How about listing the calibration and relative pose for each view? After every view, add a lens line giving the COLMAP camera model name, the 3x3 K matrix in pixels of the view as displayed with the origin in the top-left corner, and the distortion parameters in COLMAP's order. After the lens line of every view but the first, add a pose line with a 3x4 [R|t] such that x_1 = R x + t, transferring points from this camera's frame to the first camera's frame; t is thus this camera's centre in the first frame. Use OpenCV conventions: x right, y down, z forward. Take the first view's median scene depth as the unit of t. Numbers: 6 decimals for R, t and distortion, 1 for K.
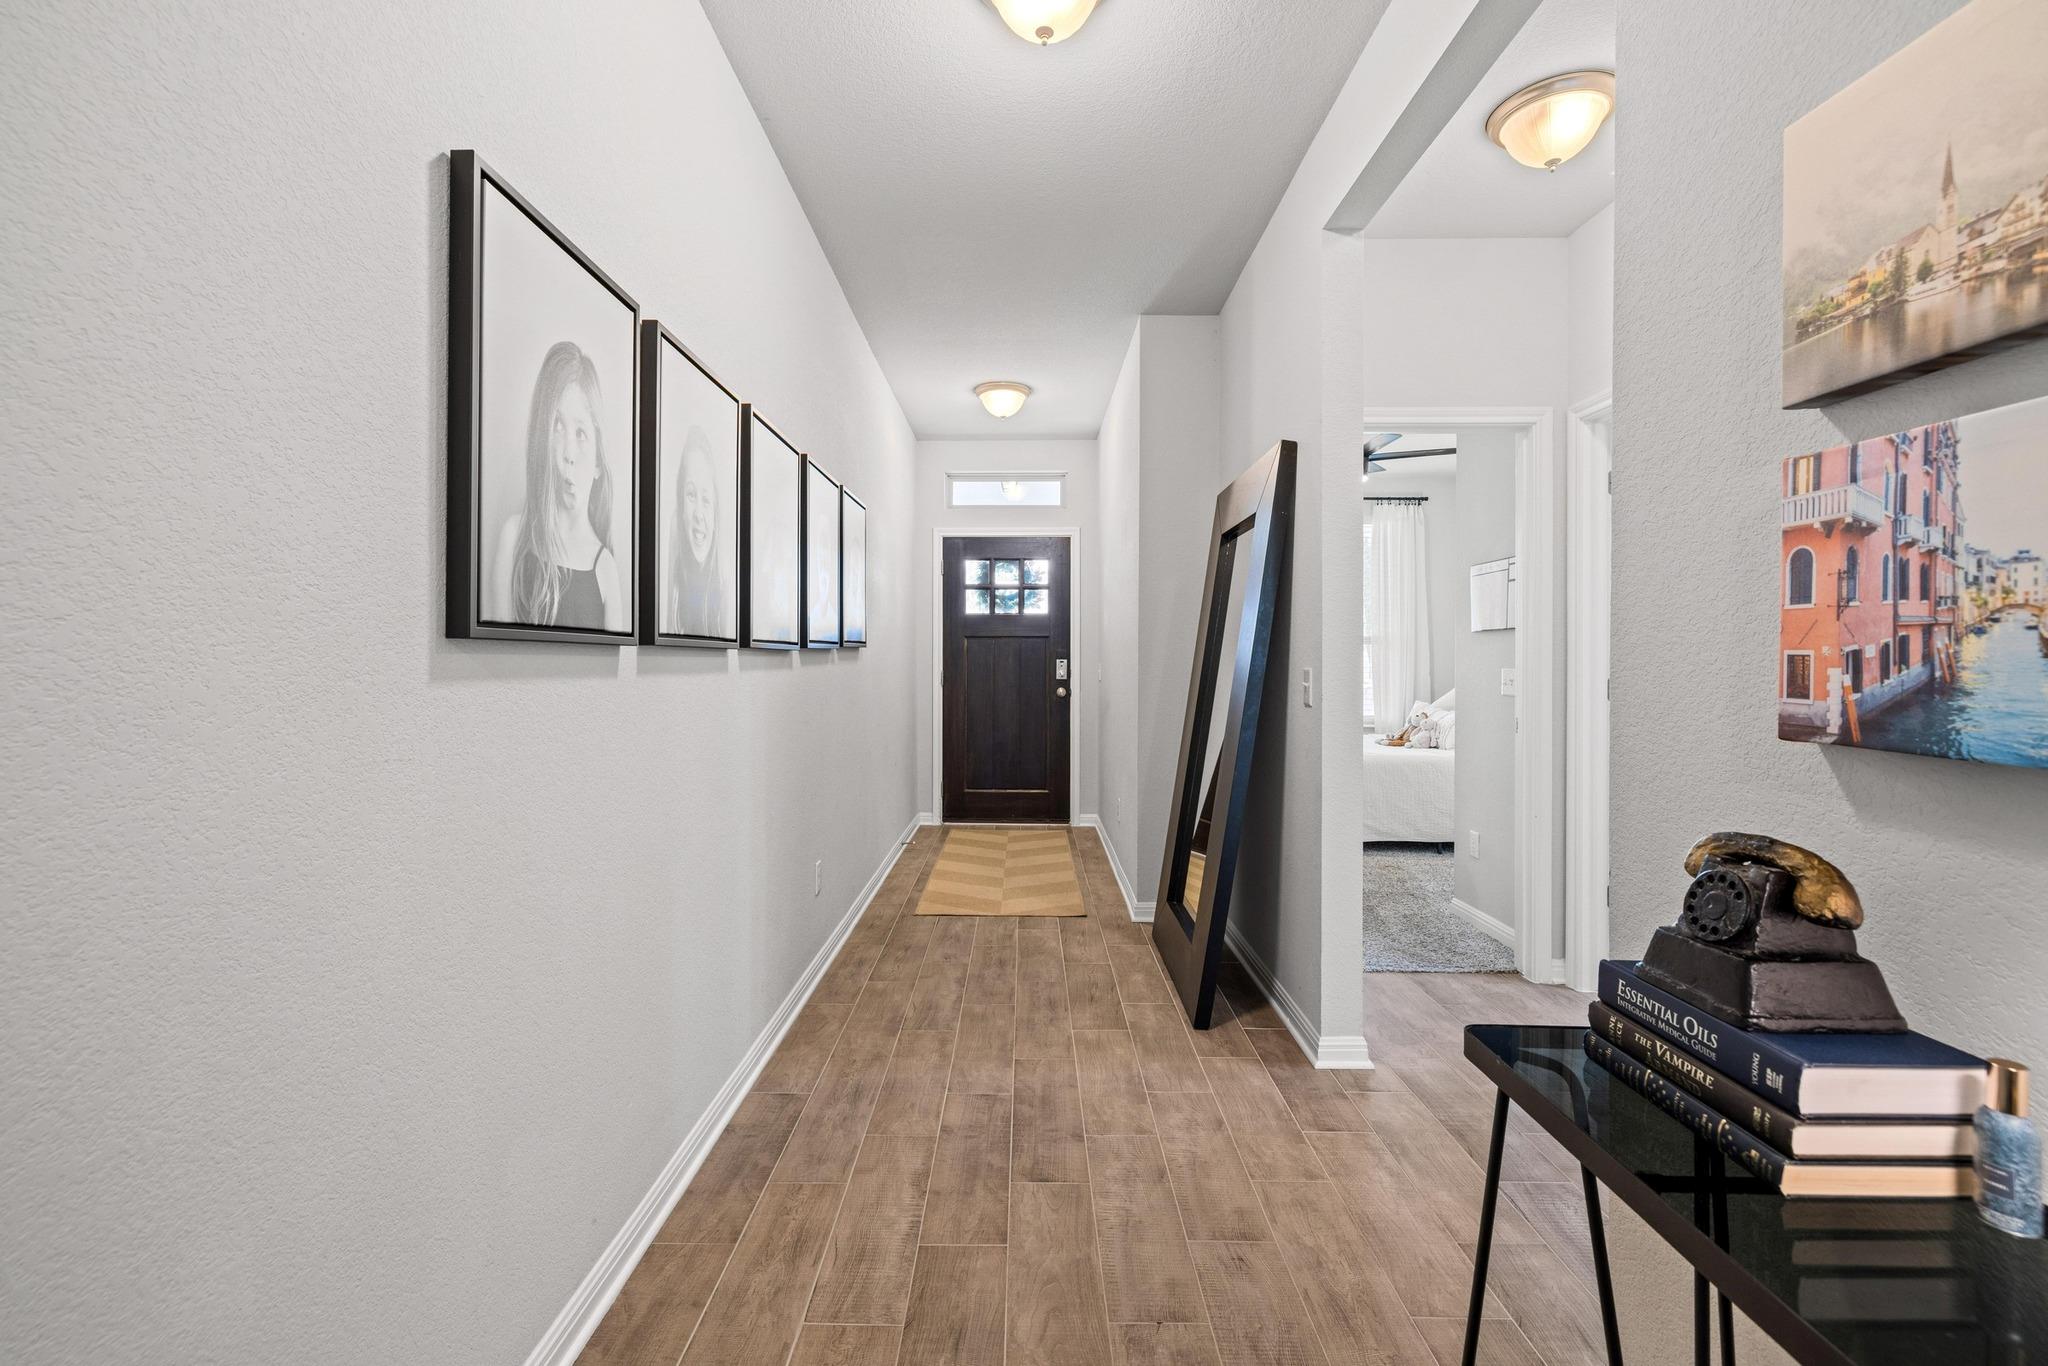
lens RADIAL K [[874.2, 0, 1011.8], [0, 874.2, 663.6], [0, 0, 1]] dist [0.009064, -0.000065]
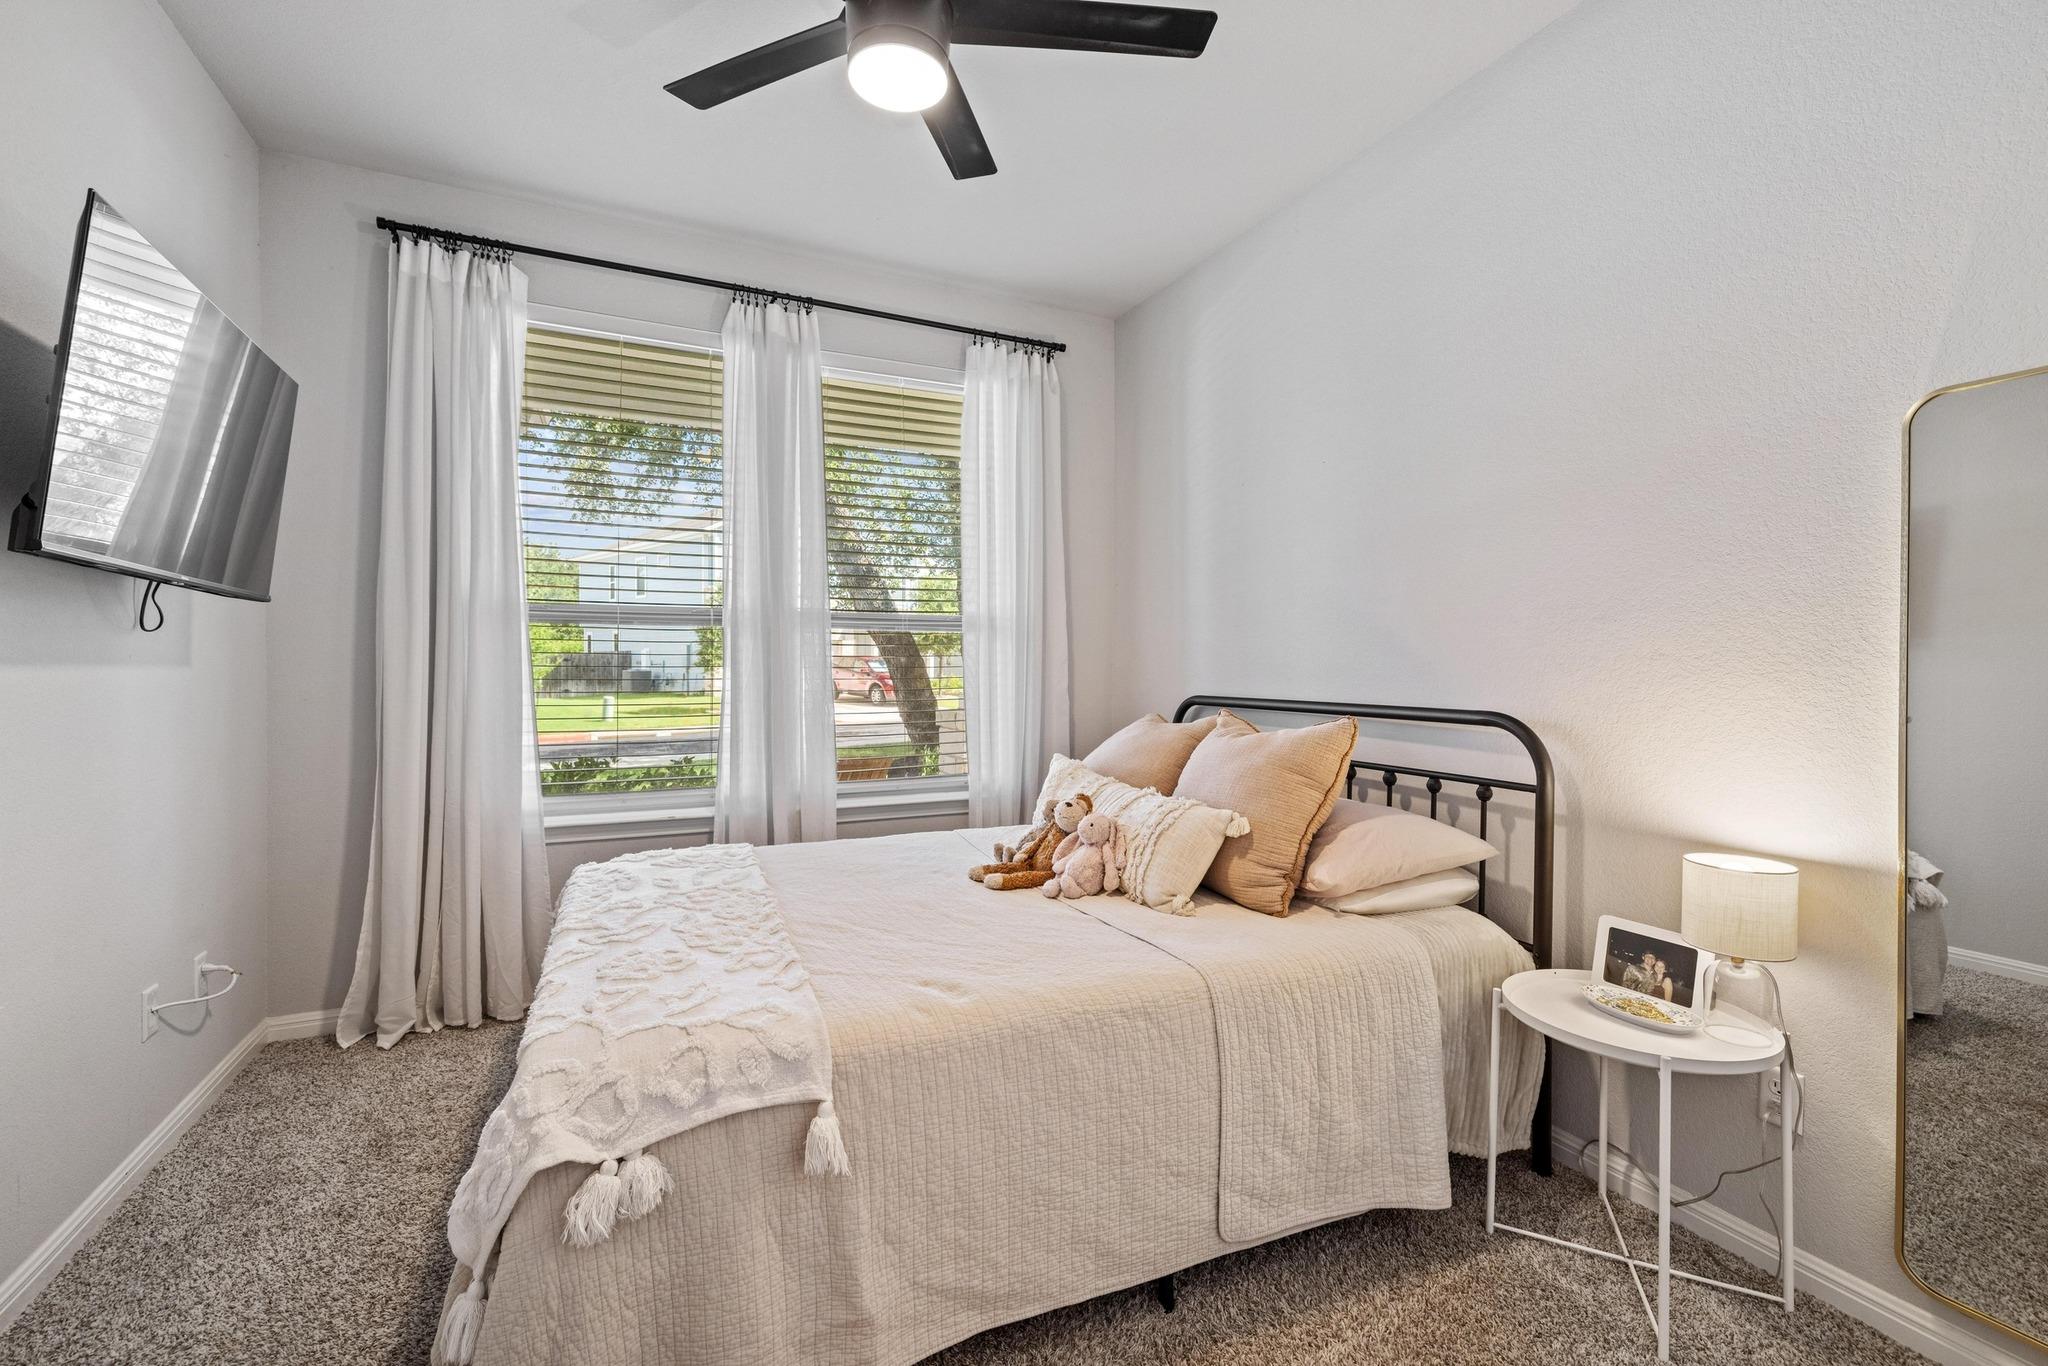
lens RADIAL K [[874.2, 0, 1022.2], [0, 874.2, 677.6], [0, 0, 1]] dist [0.009064, -0.000065]
pose [[0.898711, 0.000444, 0.438541, 0.431926], [-0.001944, 0.999994, 0.002970, 0.003633], [-0.438537, -0.003522, 0.898706, 1.041005]]
